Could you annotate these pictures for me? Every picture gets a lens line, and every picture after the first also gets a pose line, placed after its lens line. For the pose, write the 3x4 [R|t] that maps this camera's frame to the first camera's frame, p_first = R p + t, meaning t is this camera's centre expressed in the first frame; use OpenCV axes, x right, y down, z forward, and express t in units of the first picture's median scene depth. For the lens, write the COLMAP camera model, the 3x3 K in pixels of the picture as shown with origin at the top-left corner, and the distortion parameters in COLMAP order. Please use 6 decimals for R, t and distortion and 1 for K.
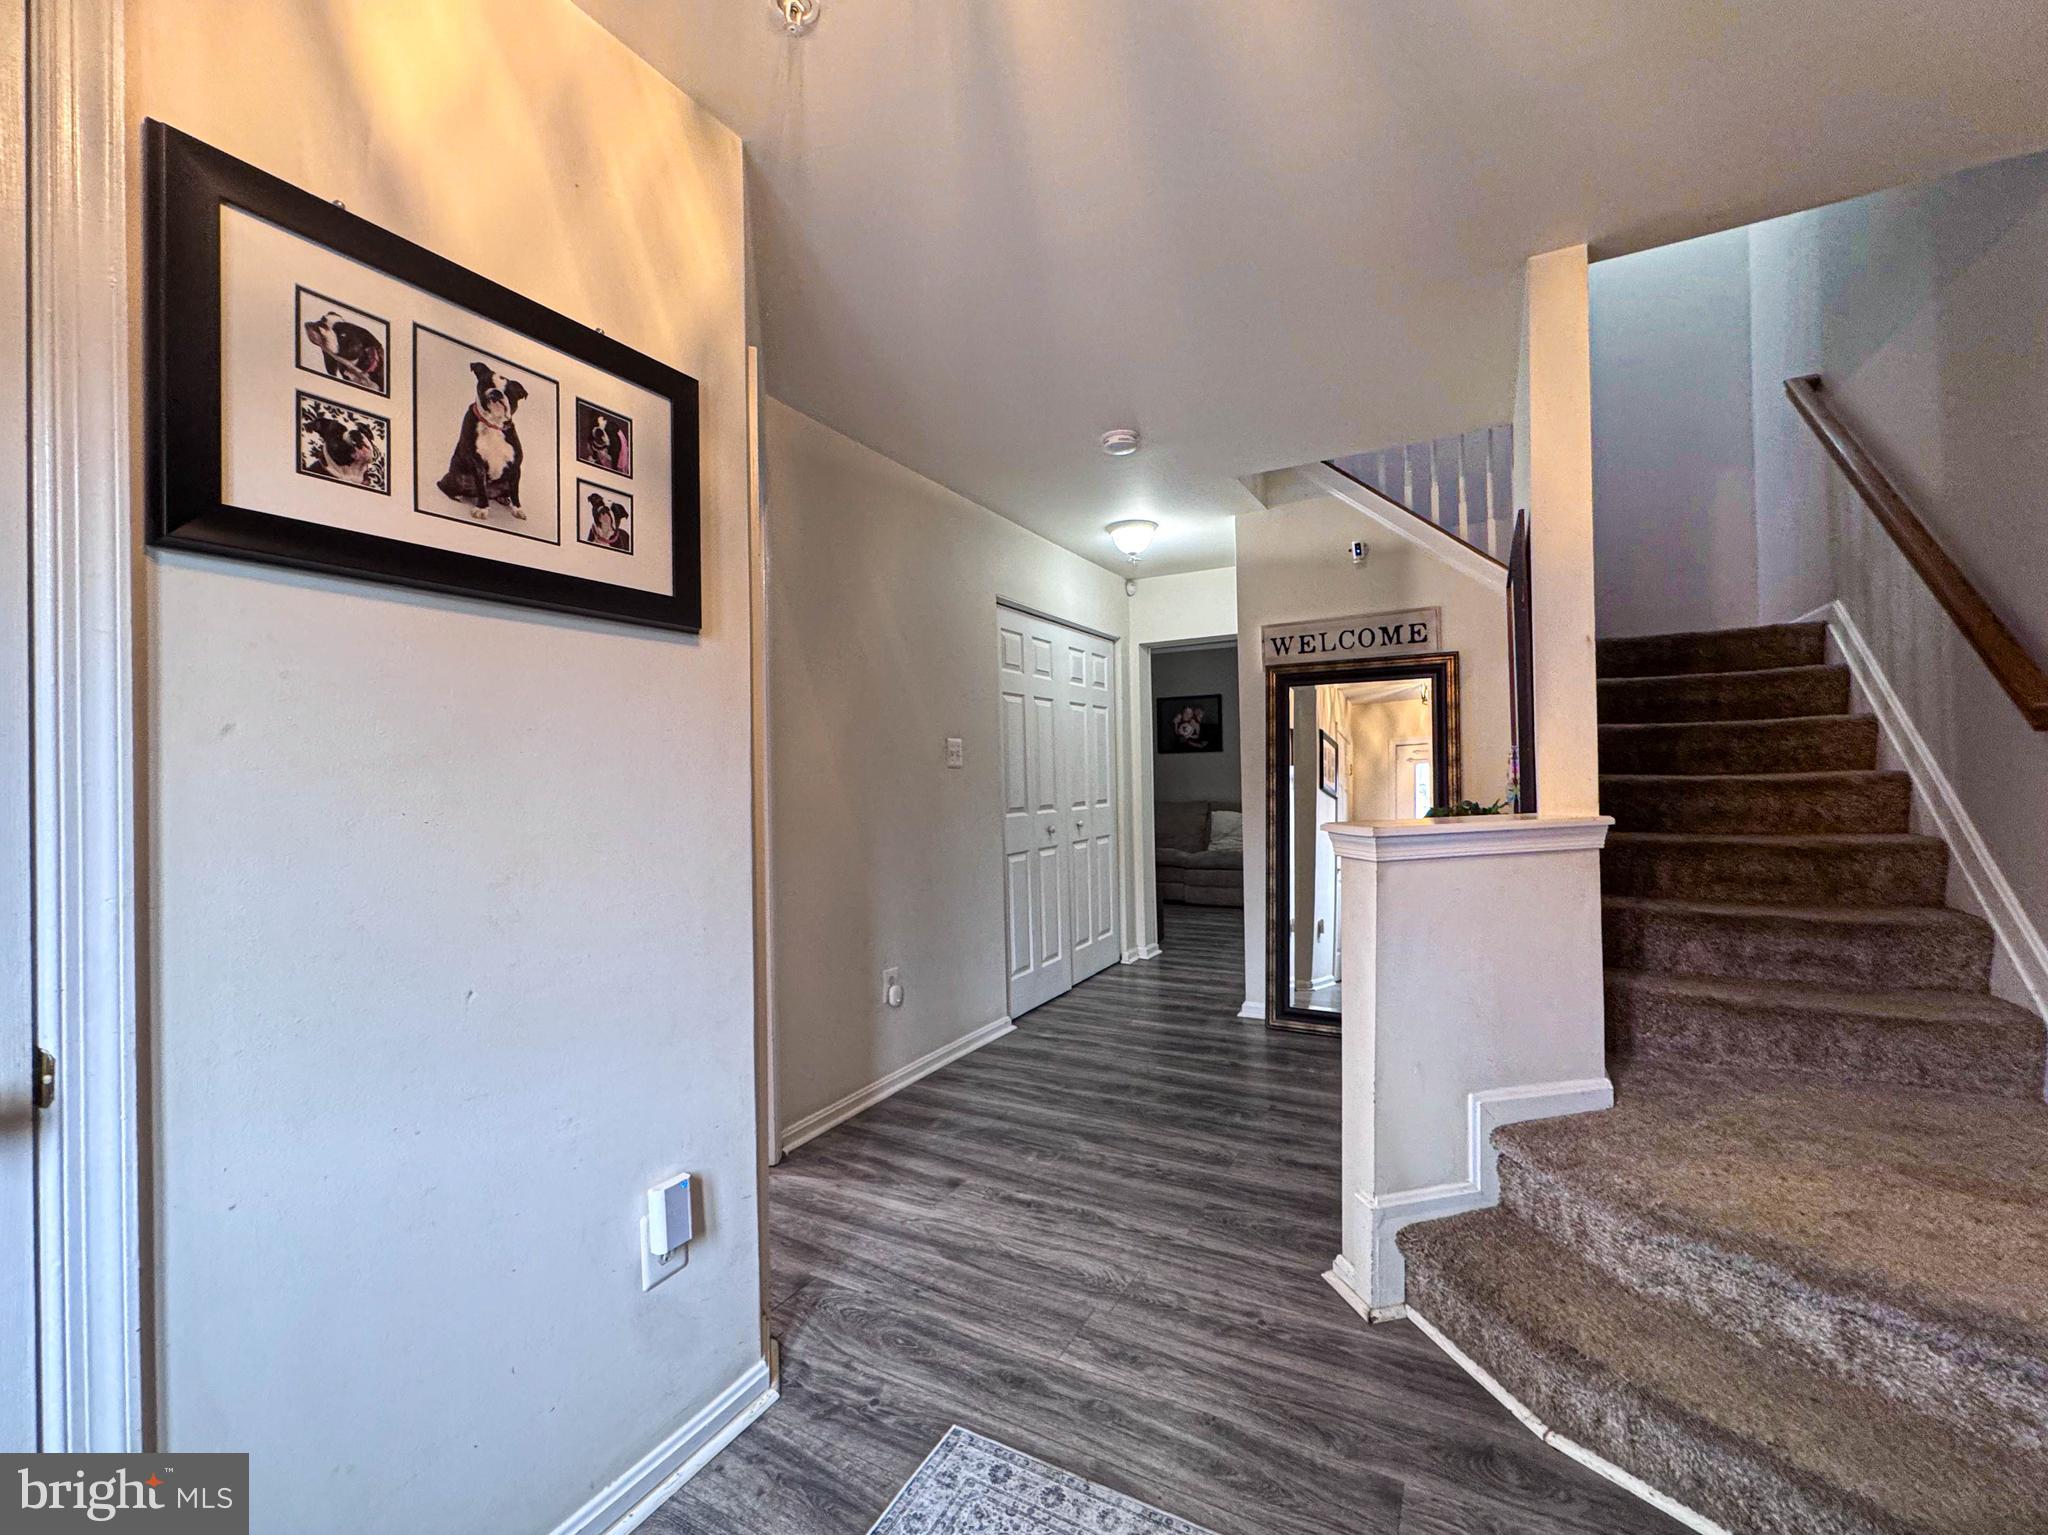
lens RADIAL K [[832.0, 0, 1024.0], [0, 832.0, 767.5], [0, 0, 1]] dist [-0.000352, -0.000166]
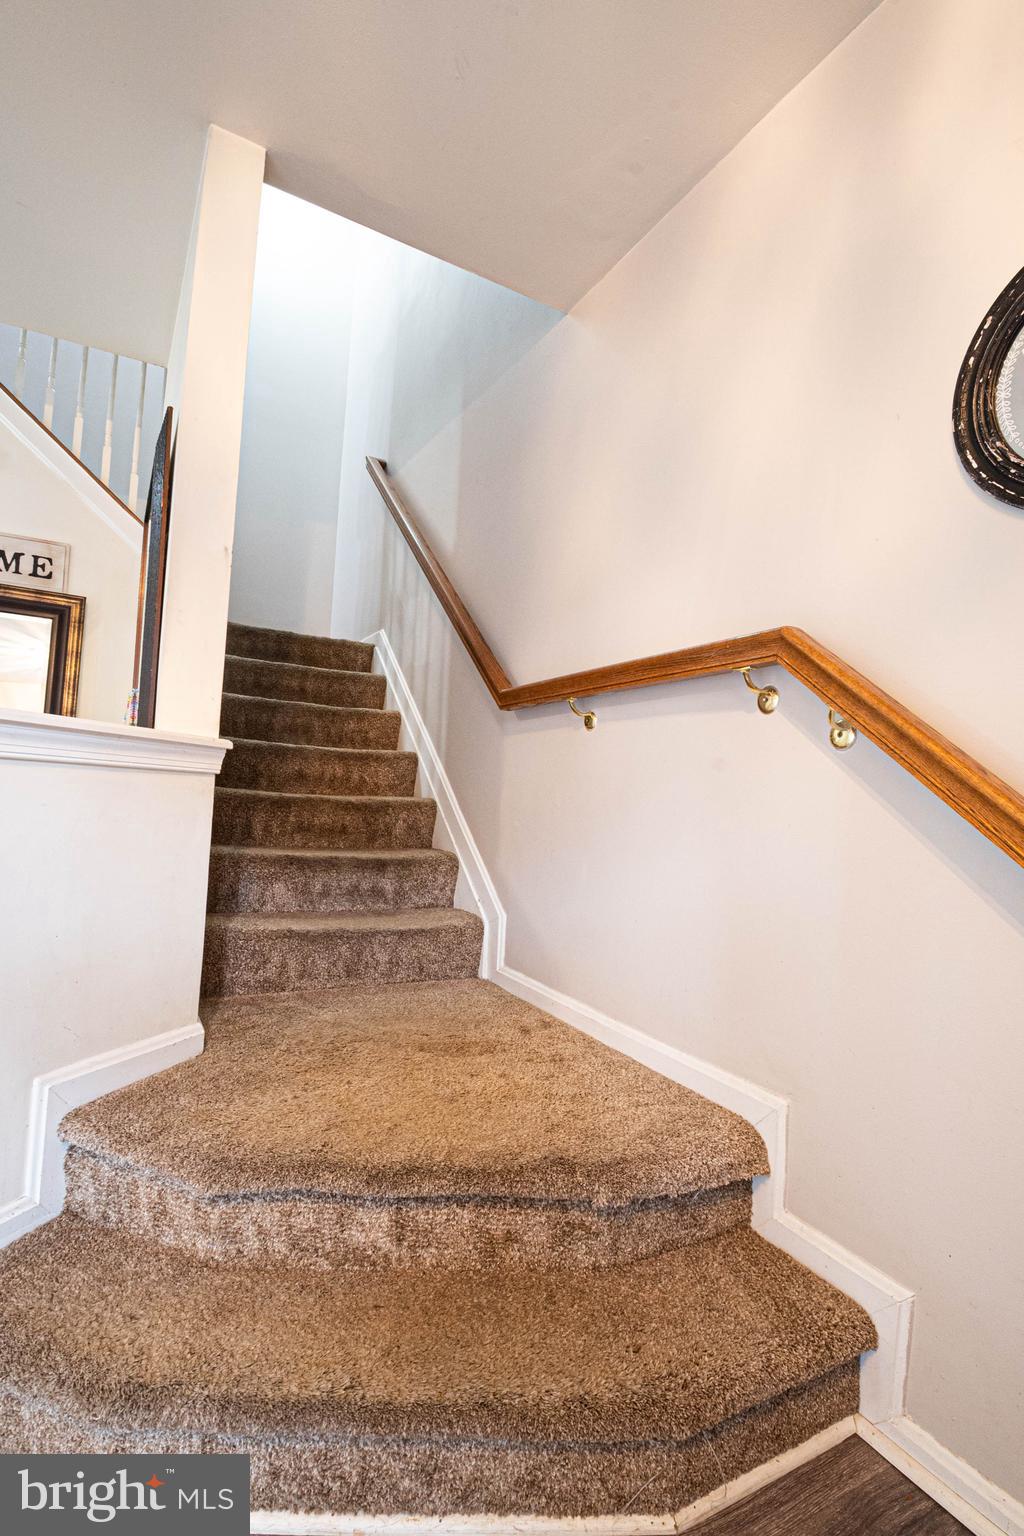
lens RADIAL K [[738.3, 0, 519.3], [0, 738.3, 791.7], [0, 0, 1]] dist [0.008694, -0.021110]
pose [[0.521768, 0.071081, 0.850121, 0.166395], [-0.080965, 0.996150, -0.033598, 0.112930], [-0.849237, -0.051300, 0.525515, 0.271898]]
